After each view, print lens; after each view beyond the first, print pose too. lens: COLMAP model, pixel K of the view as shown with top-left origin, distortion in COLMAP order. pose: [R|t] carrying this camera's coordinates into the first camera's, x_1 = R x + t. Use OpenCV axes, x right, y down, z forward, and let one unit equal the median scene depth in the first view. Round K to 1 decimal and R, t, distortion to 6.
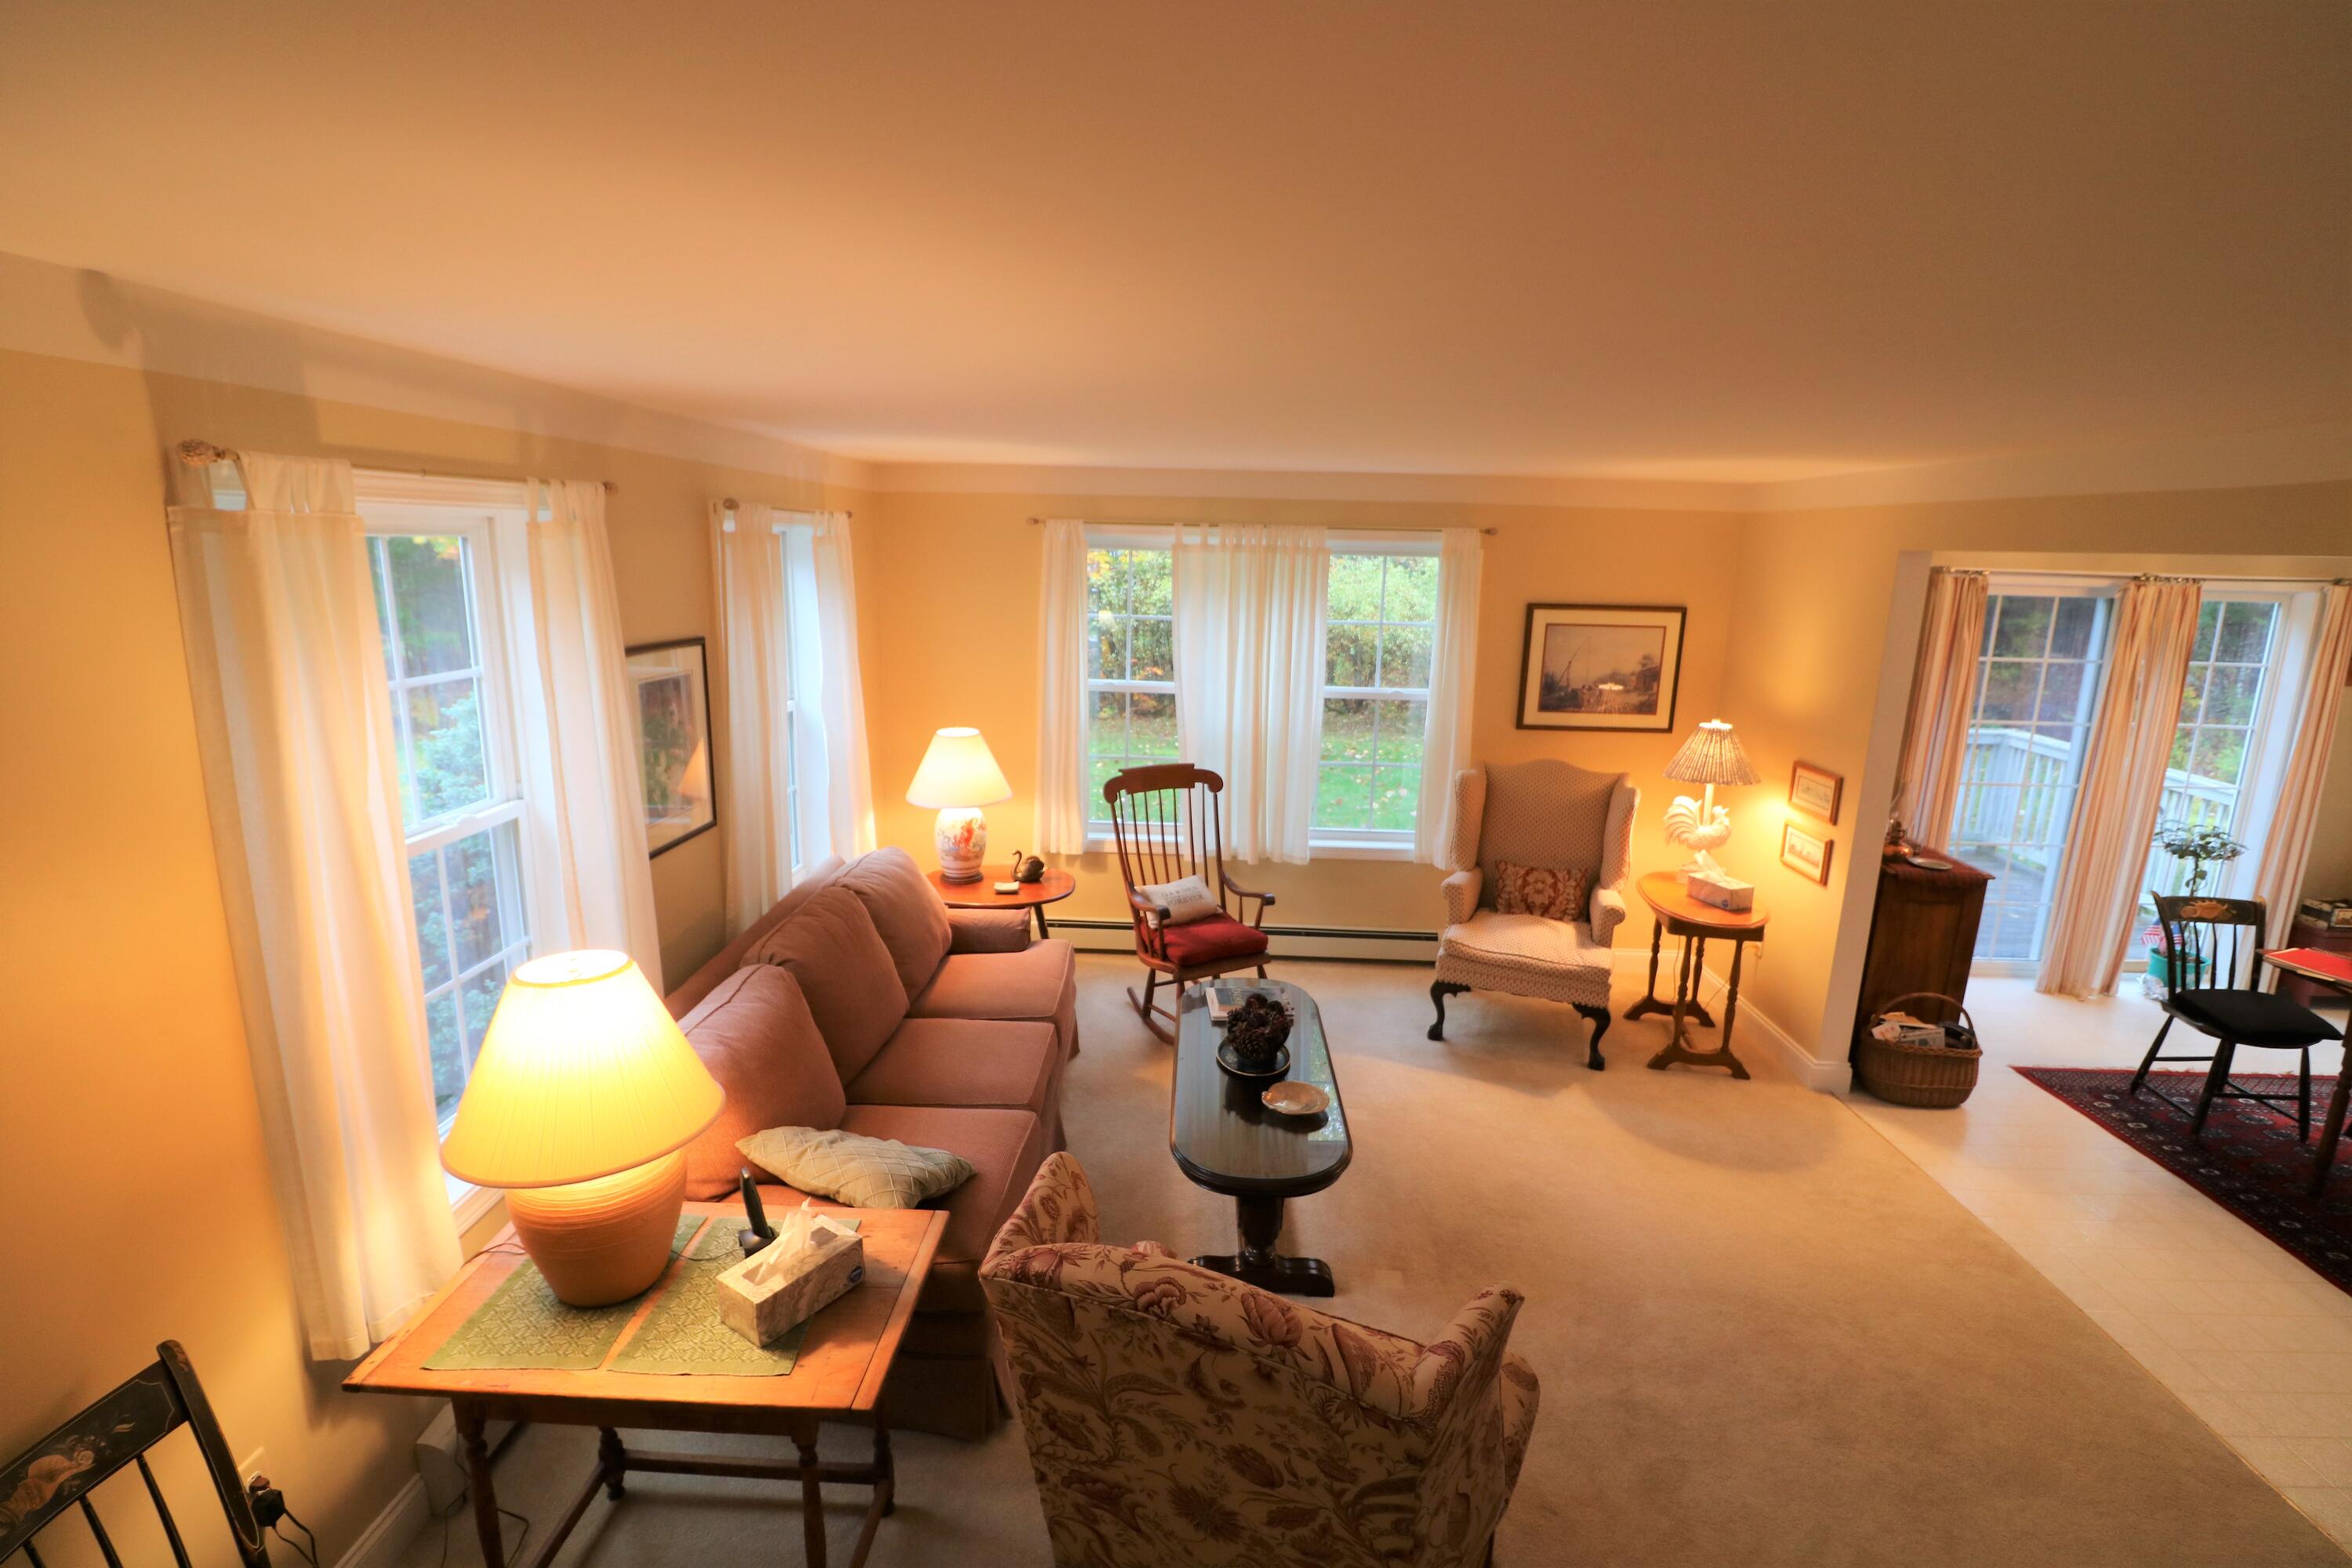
lens RADIAL K [[1086.4, 0, 1174.2], [0, 1086.4, 777.3], [0, 0, 1]] dist [-0.004194, -0.009613]
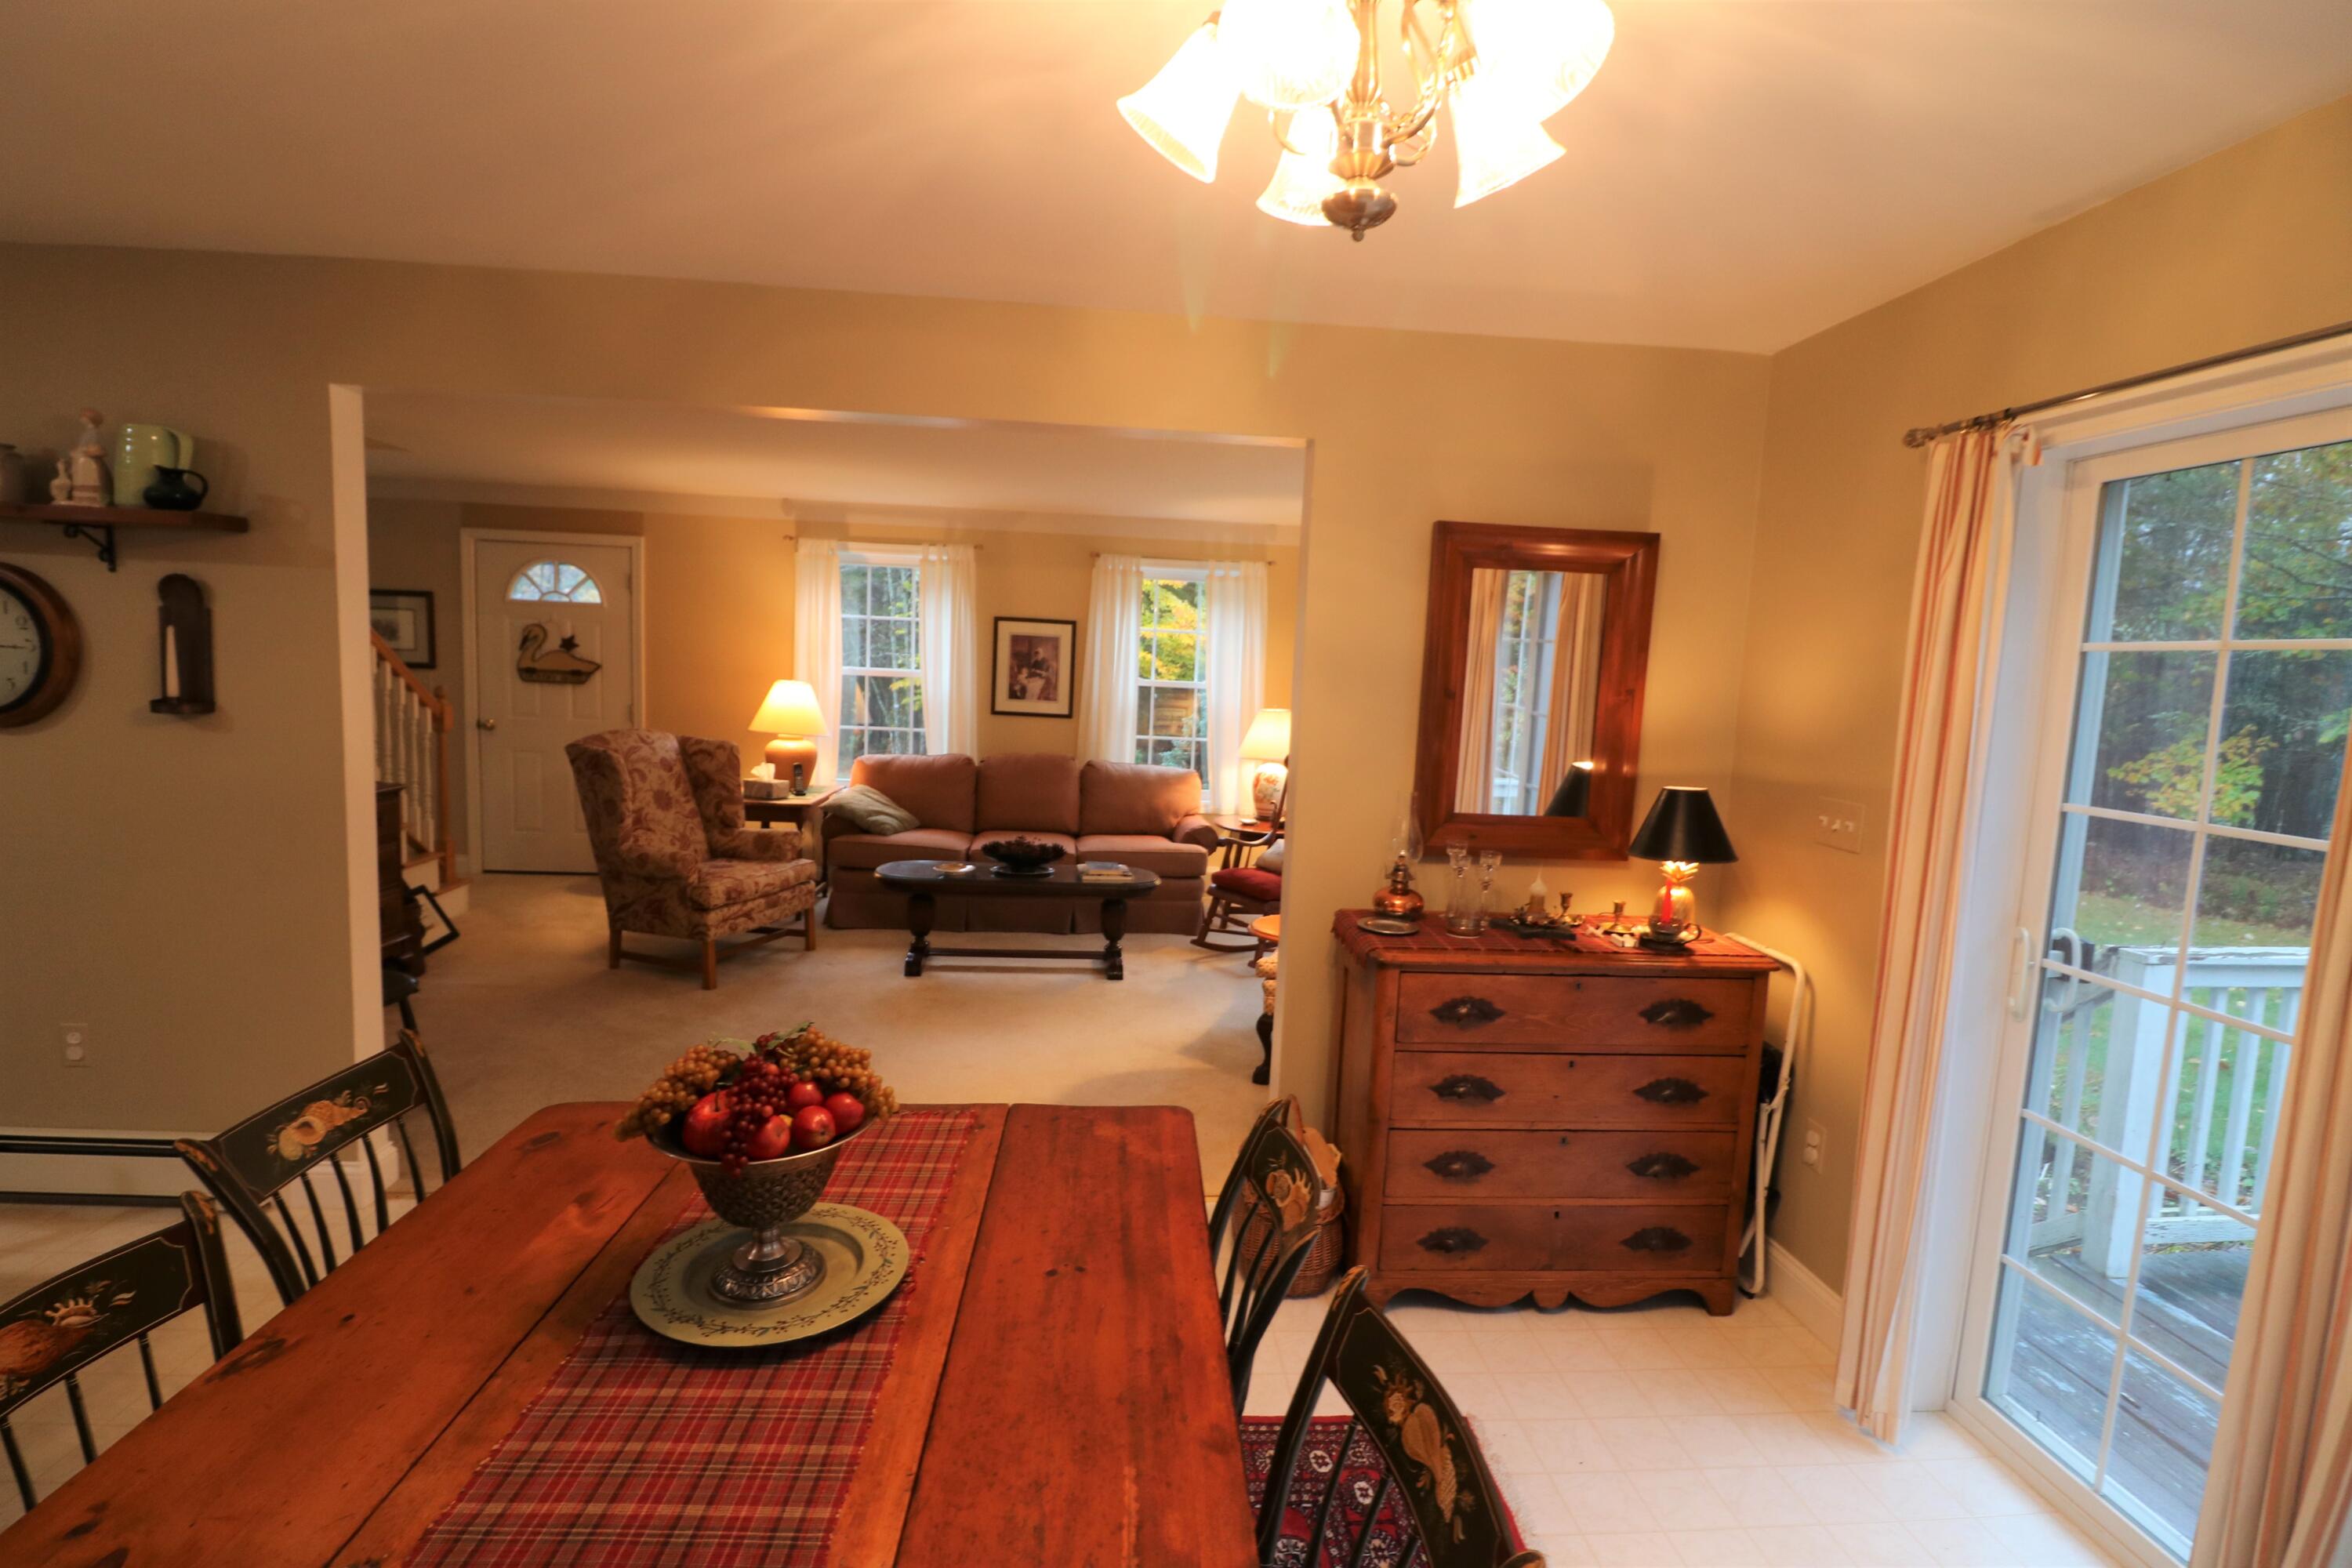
lens RADIAL K [[1110.0, 0, 1172.4], [0, 1110.0, 777.0], [0, 0, 1]] dist [0.002188, -0.007538]
pose [[0.107752, 0.083778, -0.990642, 1.261148], [-0.244327, 0.968115, 0.055297, -0.006365], [0.963688, 0.236082, 0.124786, 0.759956]]
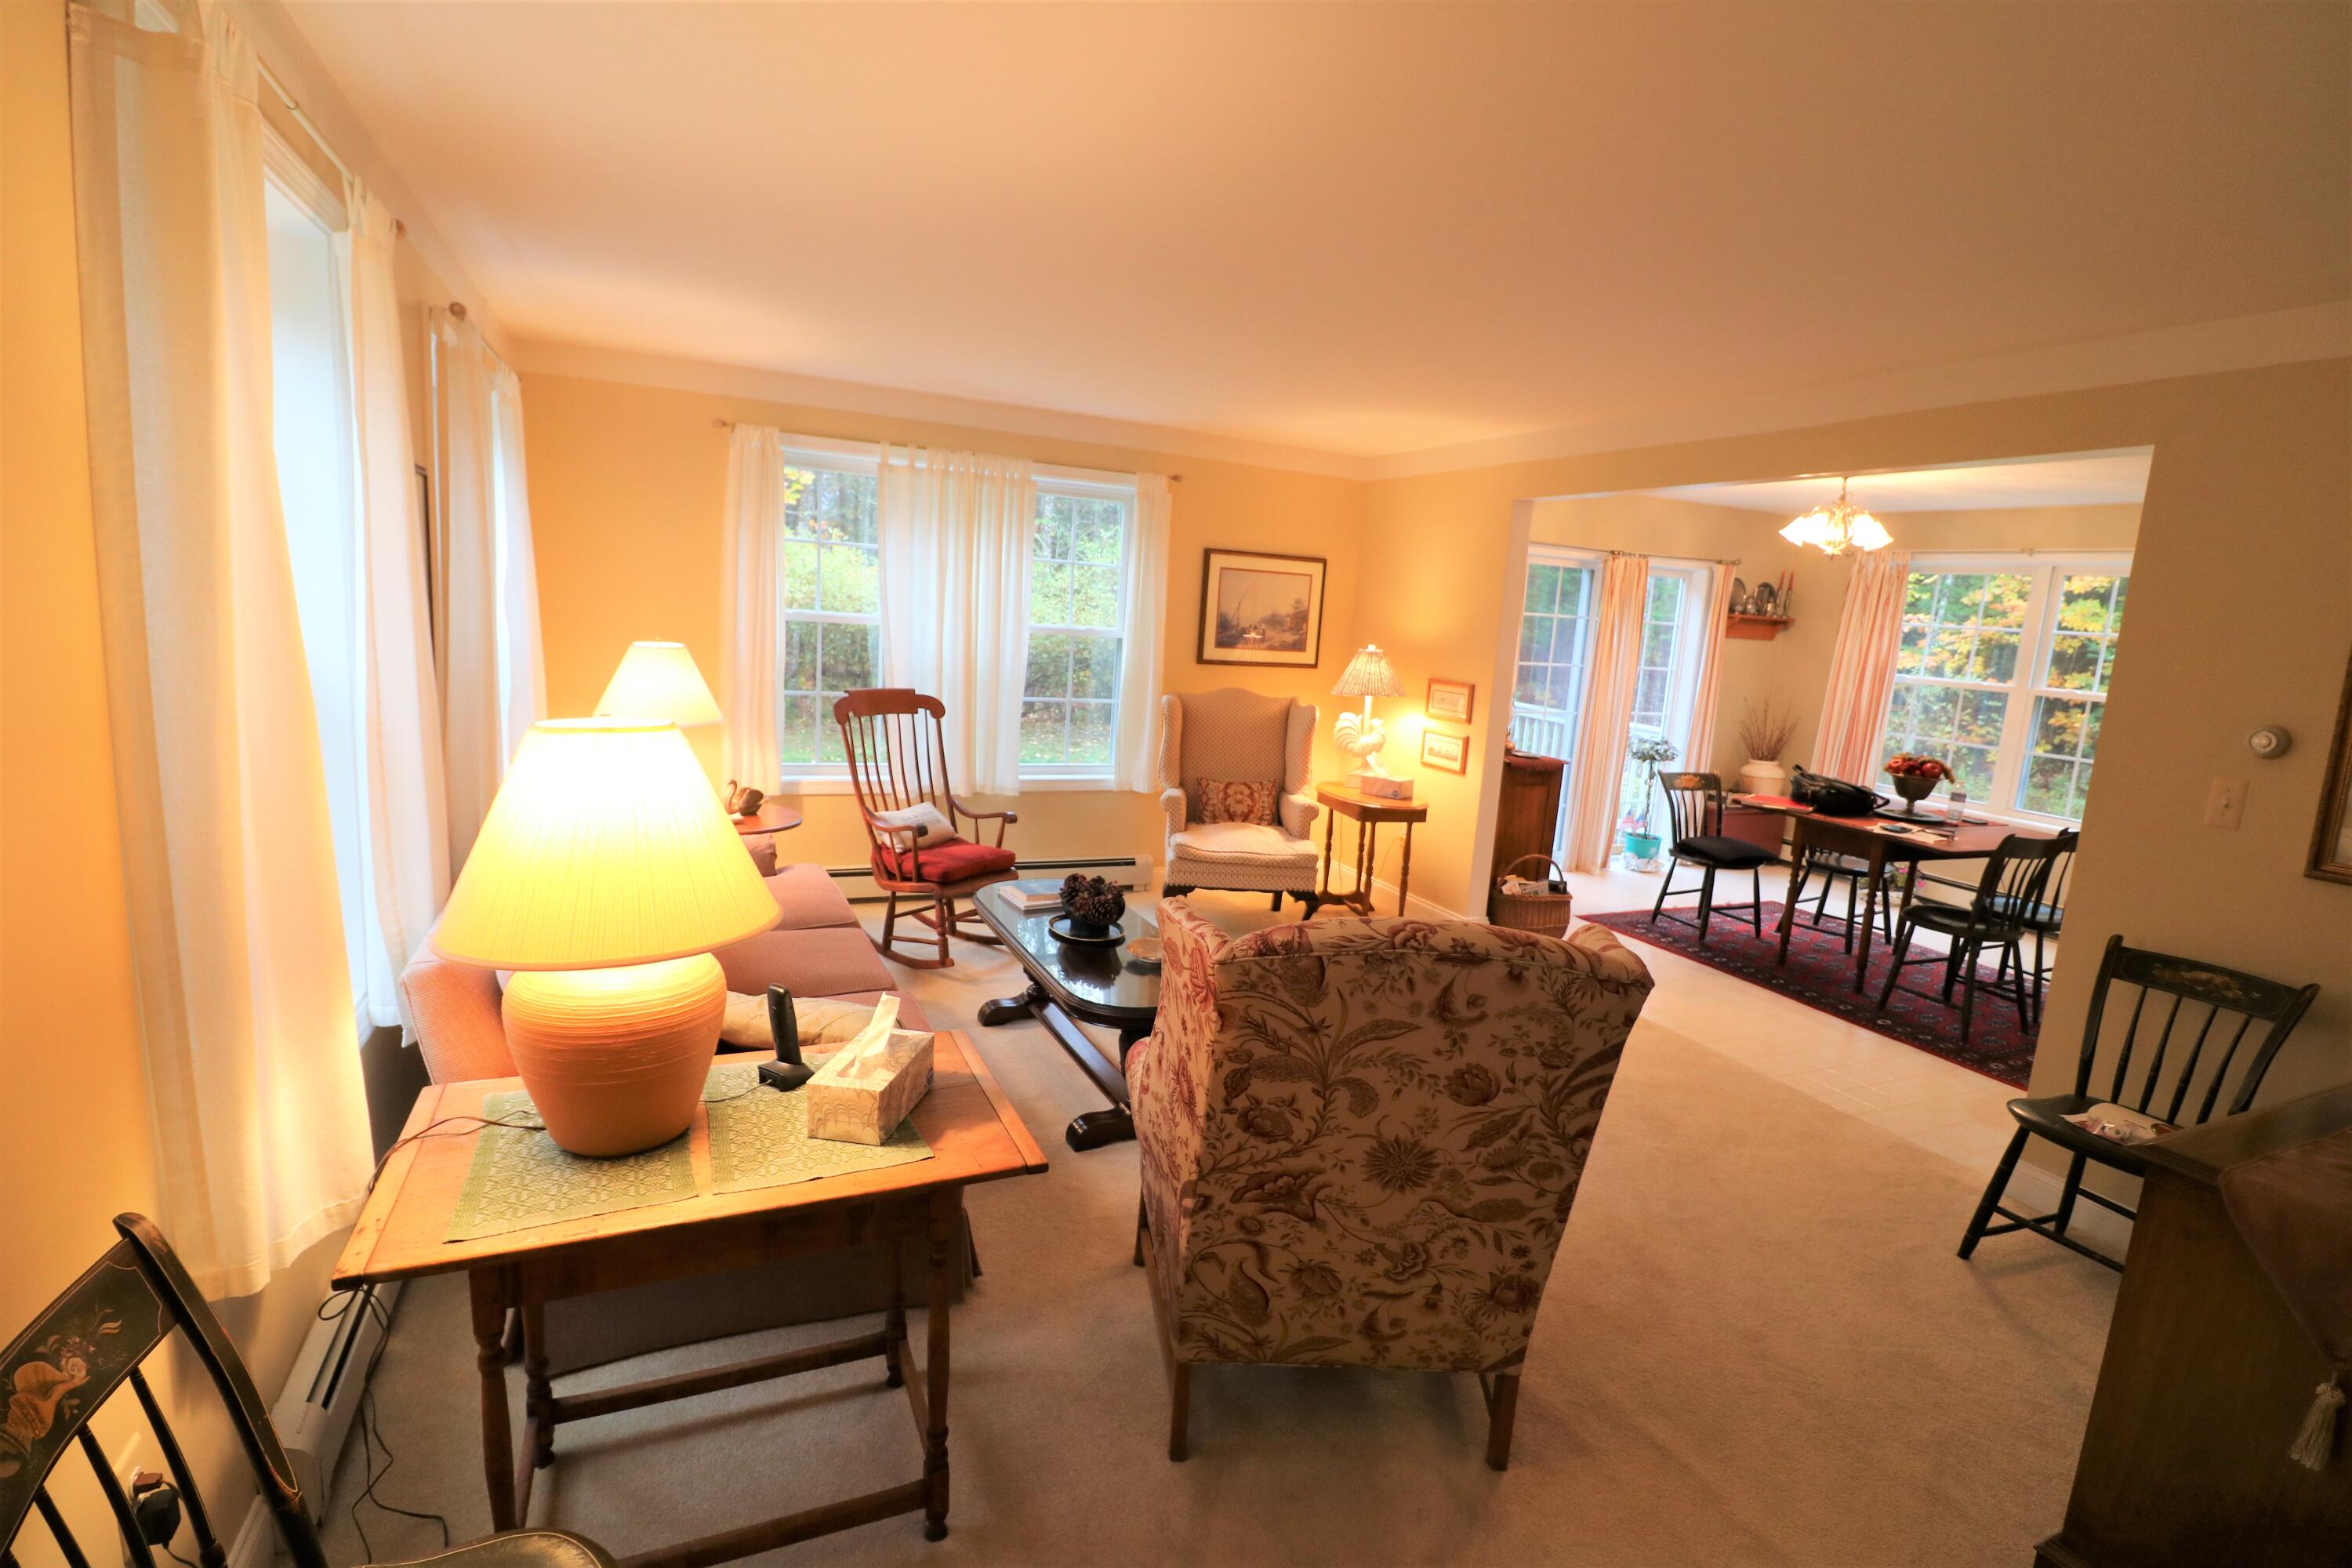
lens RADIAL K [[1086.4, 0, 1174.2], [0, 1086.4, 777.3], [0, 0, 1]] dist [-0.004194, -0.009613]
pose [[0.895954, -0.033654, 0.442869, -0.231215], [0.047657, 0.998653, -0.020524, 0.108605], [-0.441582, 0.039494, 0.896351, 0.038297]]
